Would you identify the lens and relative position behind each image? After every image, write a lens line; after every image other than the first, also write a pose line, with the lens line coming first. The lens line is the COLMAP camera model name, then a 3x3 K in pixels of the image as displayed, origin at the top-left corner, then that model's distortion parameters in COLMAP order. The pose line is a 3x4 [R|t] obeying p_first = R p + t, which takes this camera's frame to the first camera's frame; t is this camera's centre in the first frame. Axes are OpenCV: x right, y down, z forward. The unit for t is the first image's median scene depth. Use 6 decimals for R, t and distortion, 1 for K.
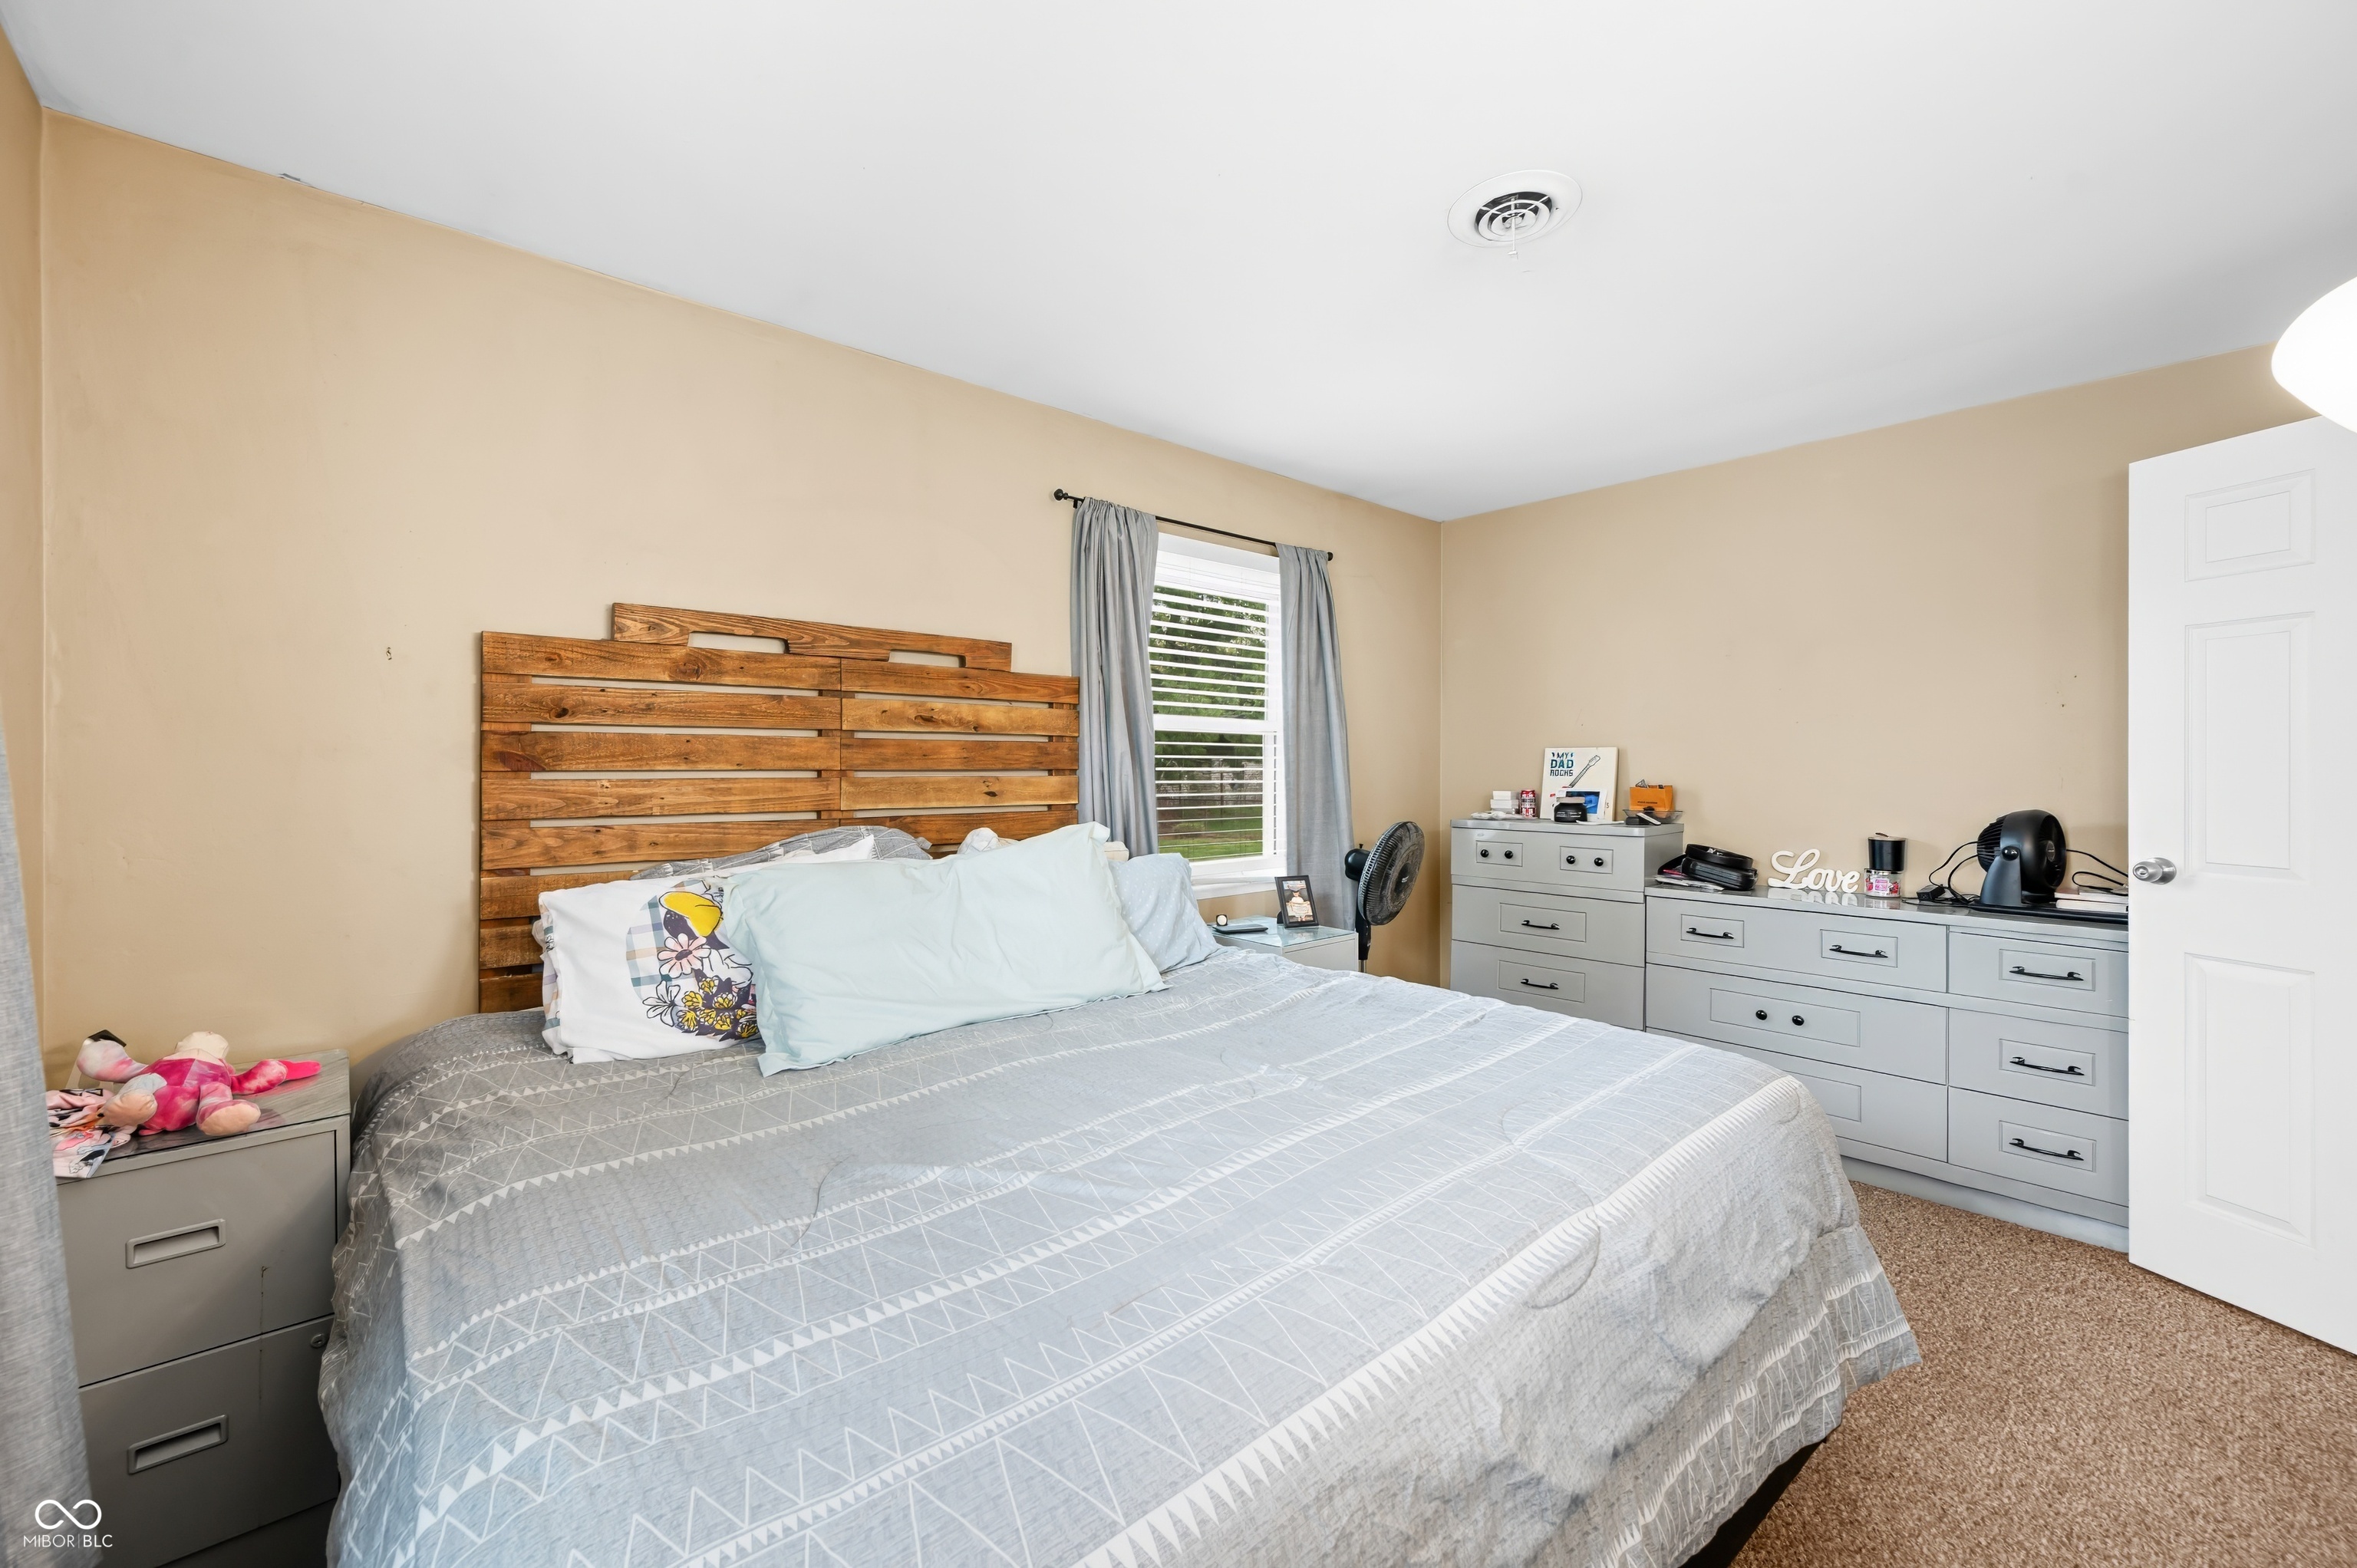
lens RADIAL K [[933.7, 0, 1177.1], [0, 933.7, 760.8], [0, 0, 1]] dist [-0.005536, -0.000692]
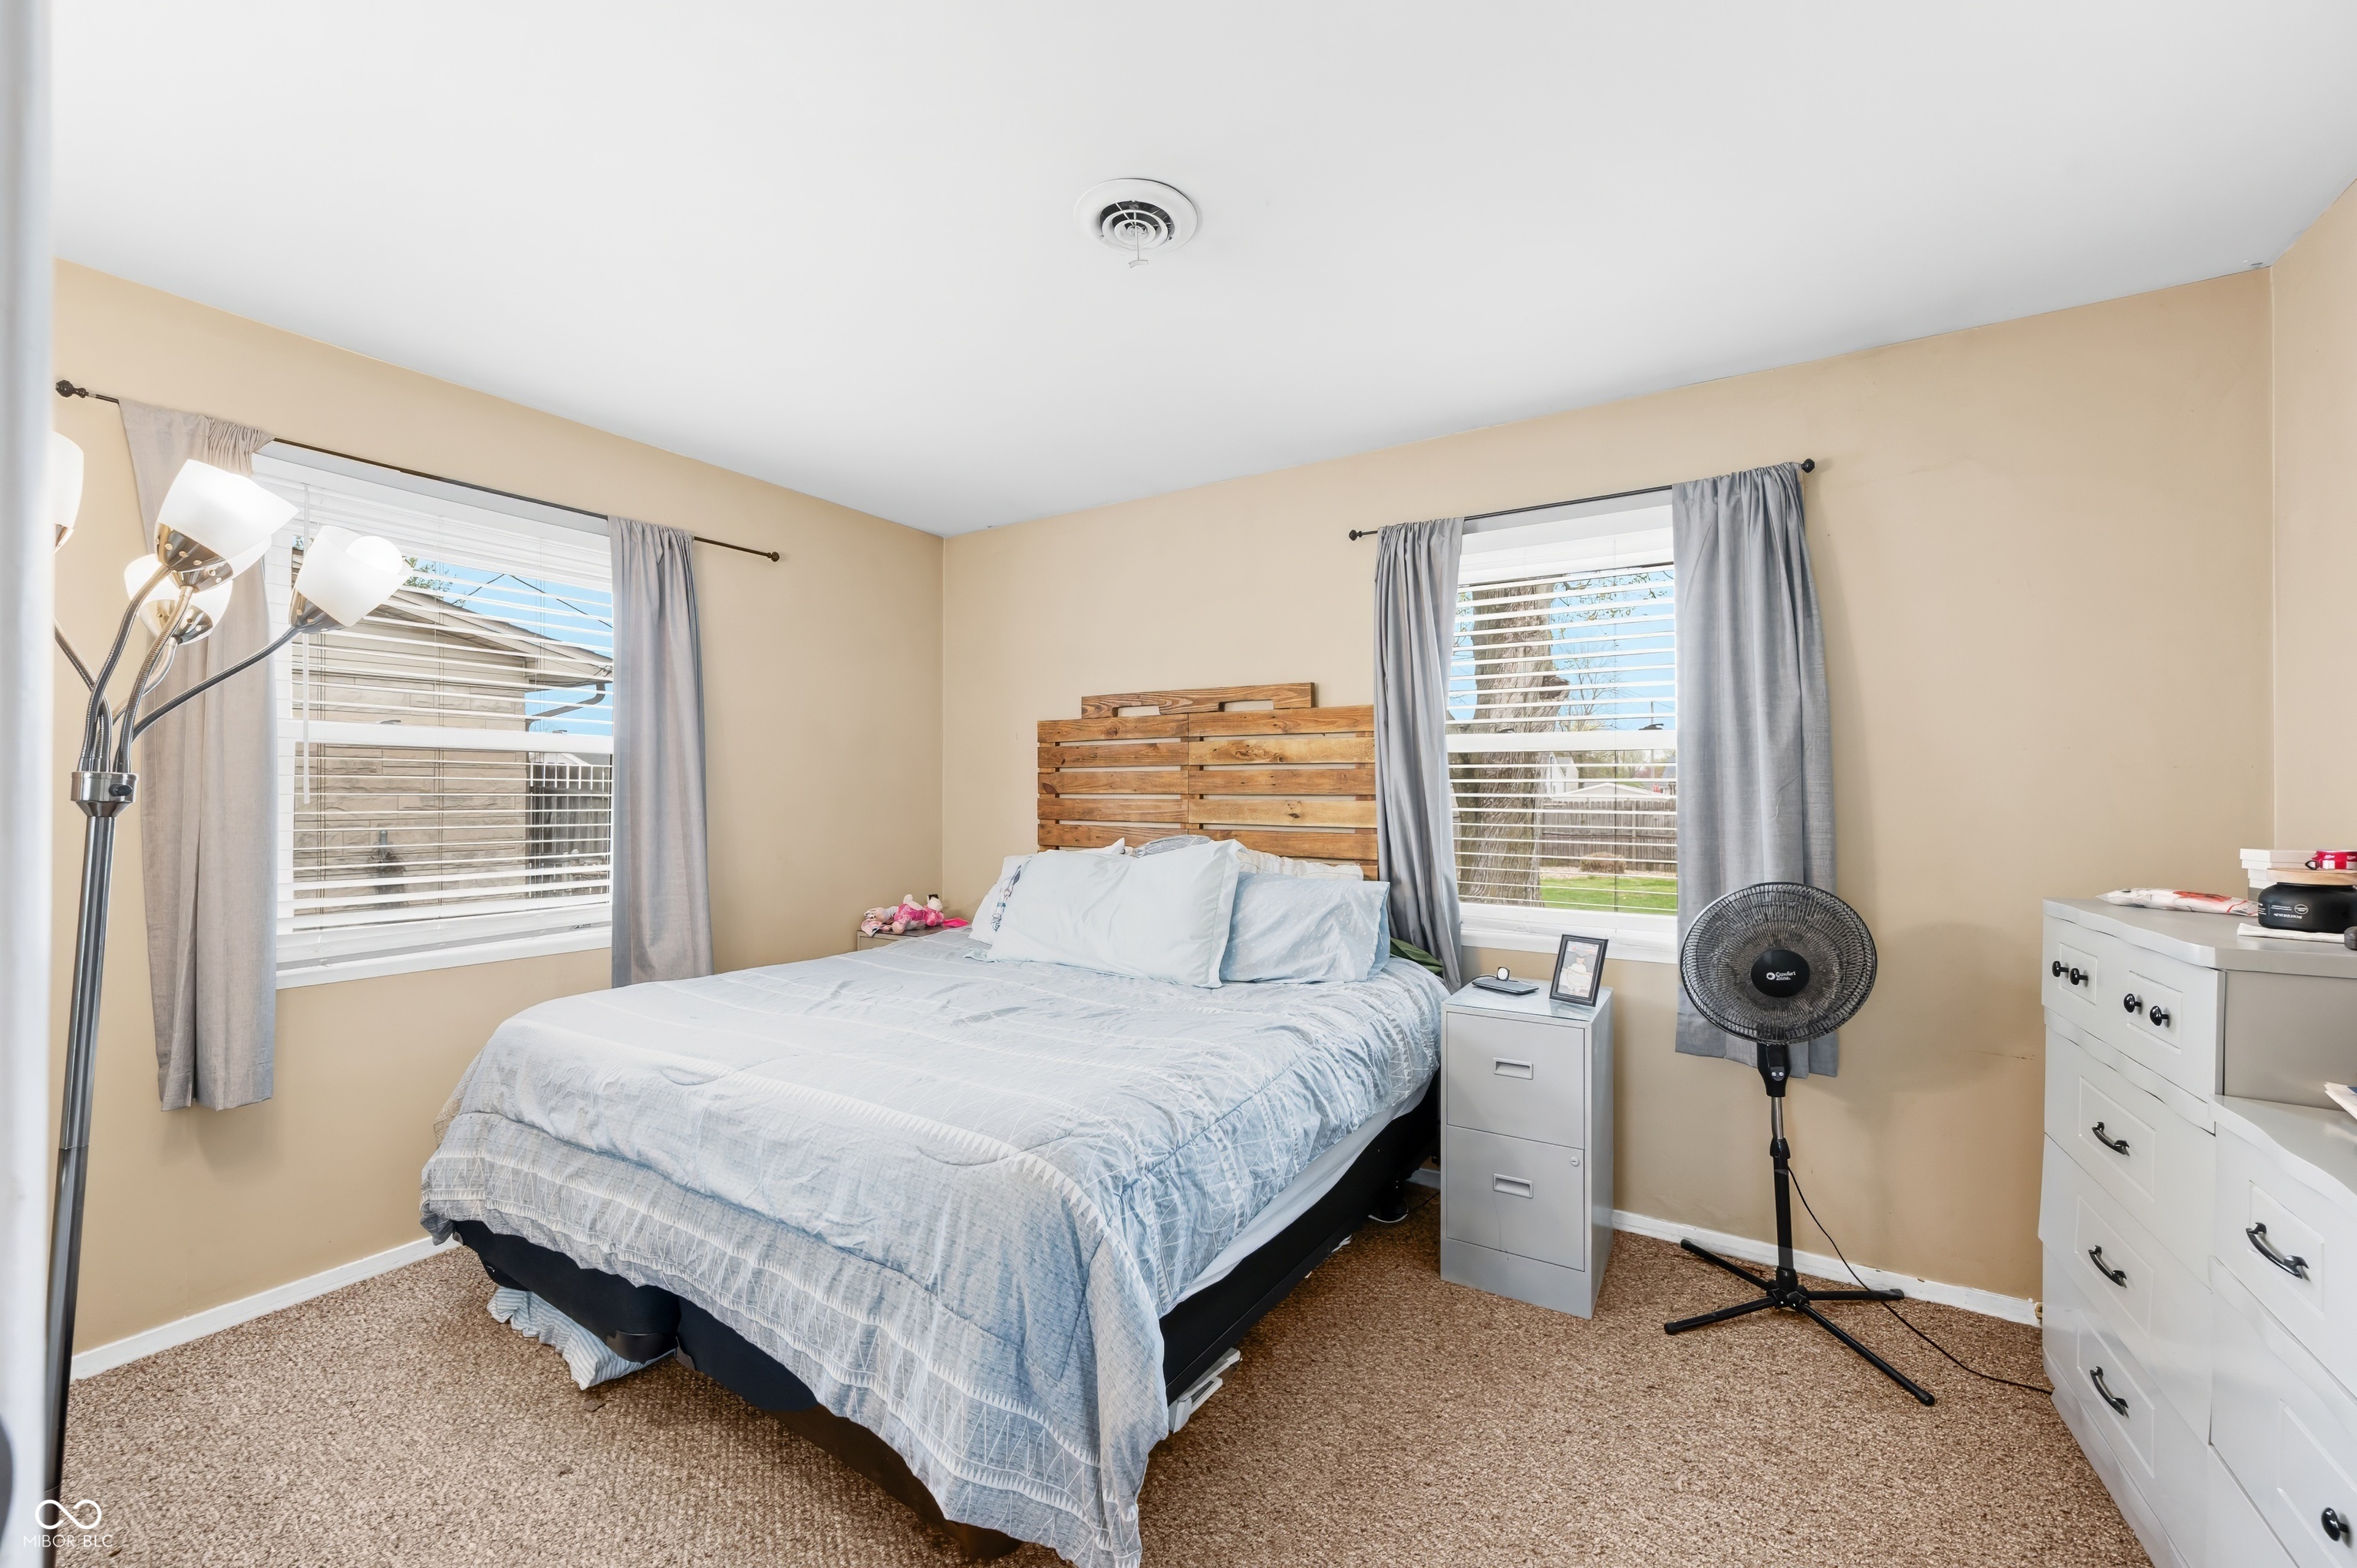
lens RADIAL K [[933.7, 0, 1172.1], [0, 933.7, 795.4], [0, 0, 1]] dist [-0.005536, -0.000692]
pose [[0.278103, -0.005714, -0.960534, 0.869778], [-0.003688, 0.999969, -0.007017, 0.019132], [0.960544, 0.005494, 0.278073, 0.532307]]
